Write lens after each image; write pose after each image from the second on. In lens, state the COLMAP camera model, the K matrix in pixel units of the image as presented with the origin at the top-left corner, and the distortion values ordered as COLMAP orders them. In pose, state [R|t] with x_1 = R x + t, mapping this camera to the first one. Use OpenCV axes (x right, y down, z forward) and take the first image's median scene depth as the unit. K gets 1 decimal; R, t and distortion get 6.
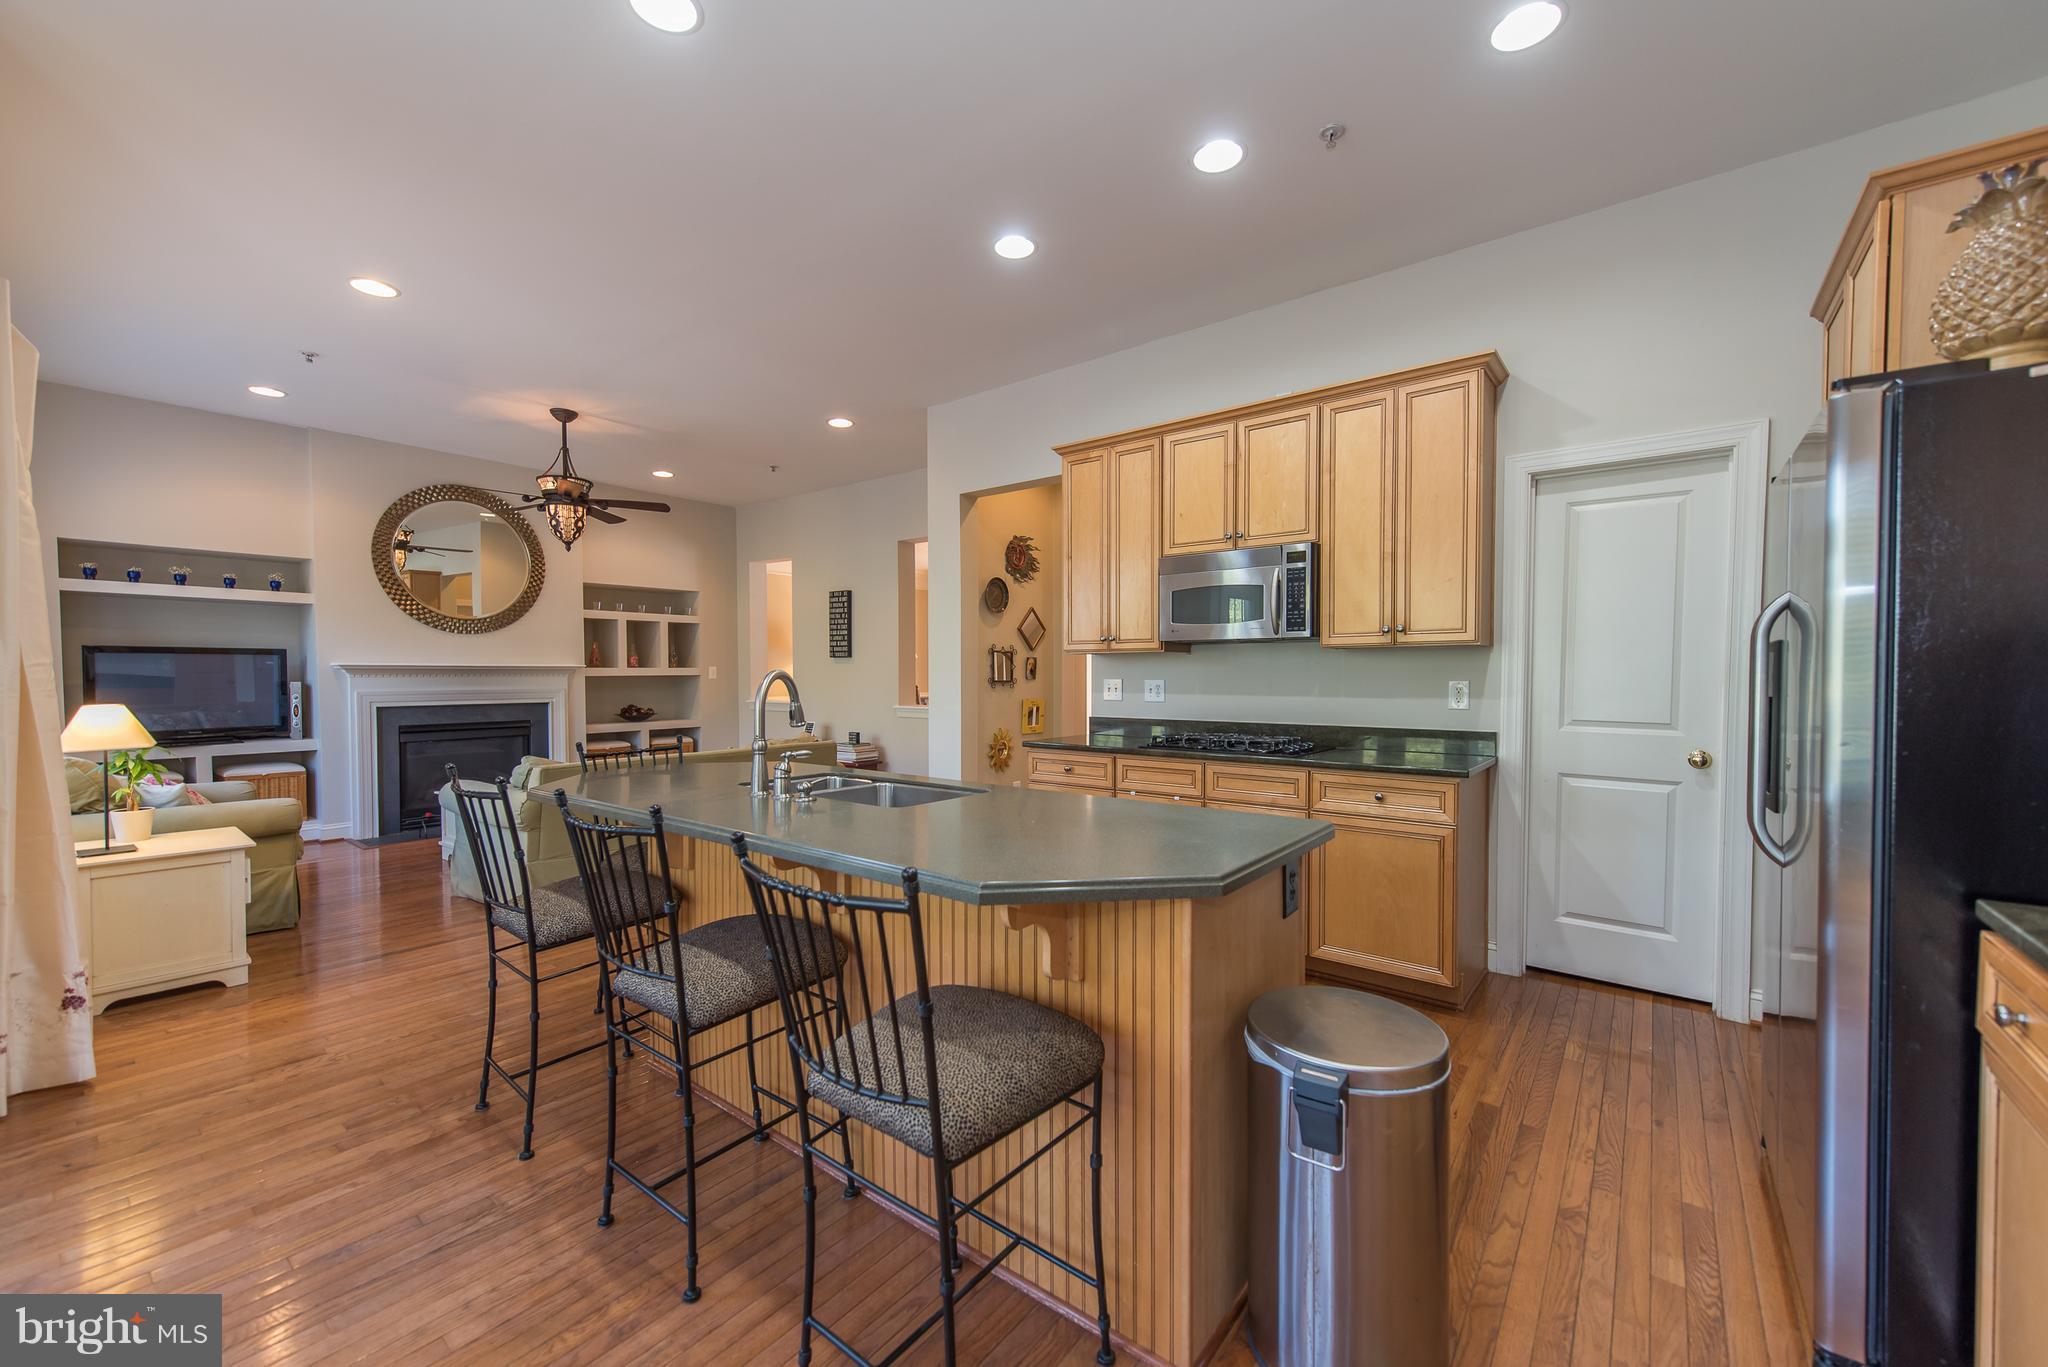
lens RADIAL K [[801.5, 0, 1024.0], [0, 801.5, 691.7], [0, 0, 1]] dist [0.012949, -0.000790]
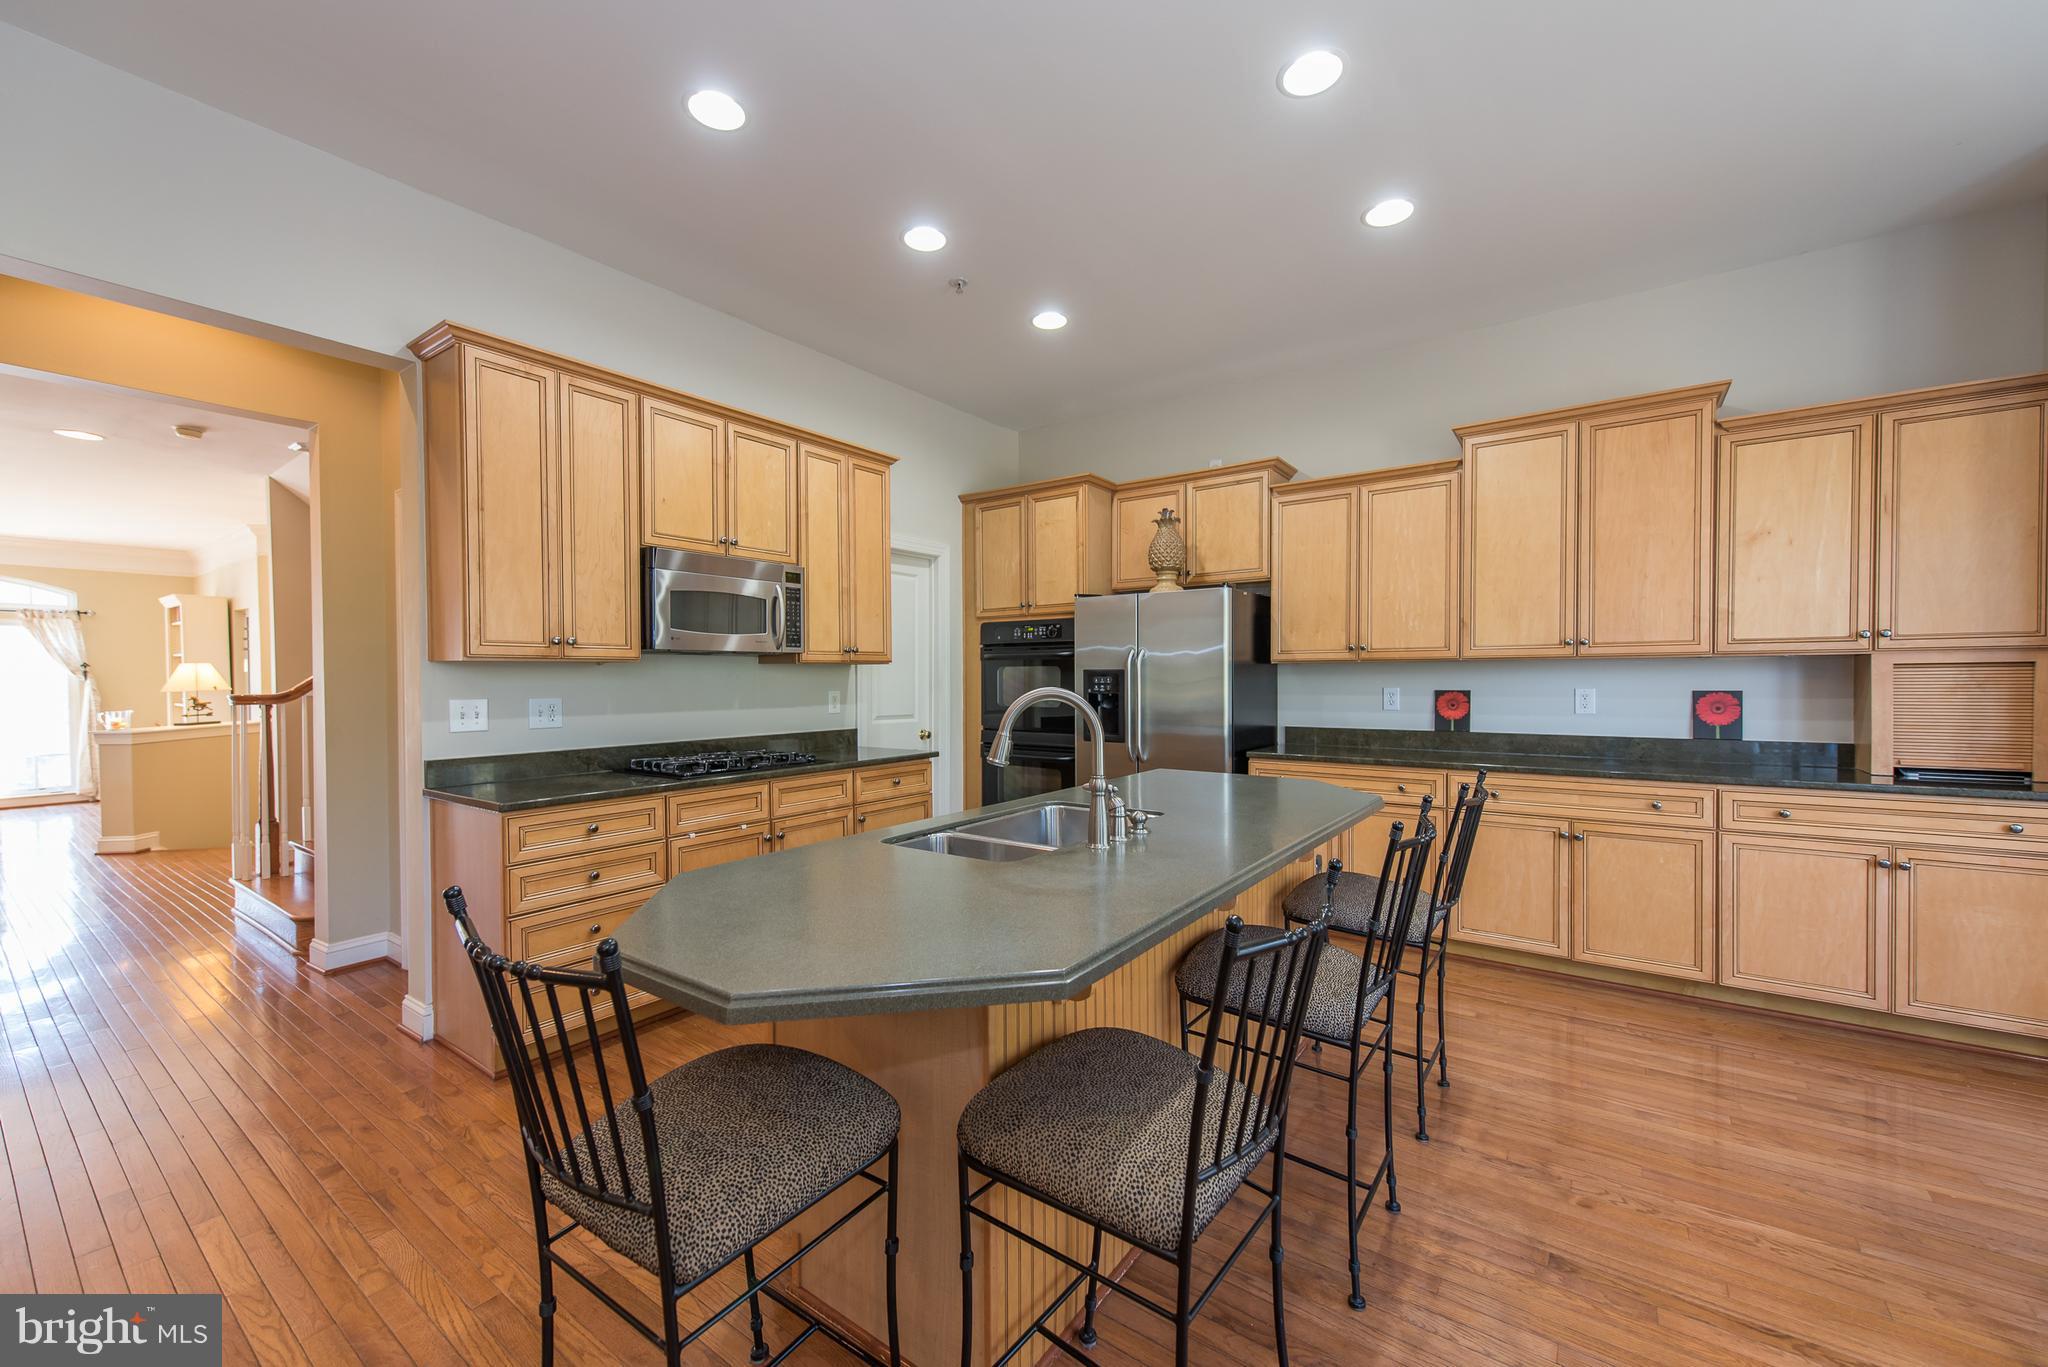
lens RADIAL K [[801.5, 0, 1024.0], [0, 801.5, 691.7], [0, 0, 1]] dist [0.012949, -0.000790]
pose [[-0.038273, -0.016432, 0.999132, -0.466738], [0.029345, 0.999415, 0.017561, -0.016436], [-0.998836, 0.029992, -0.037768, 0.464665]]
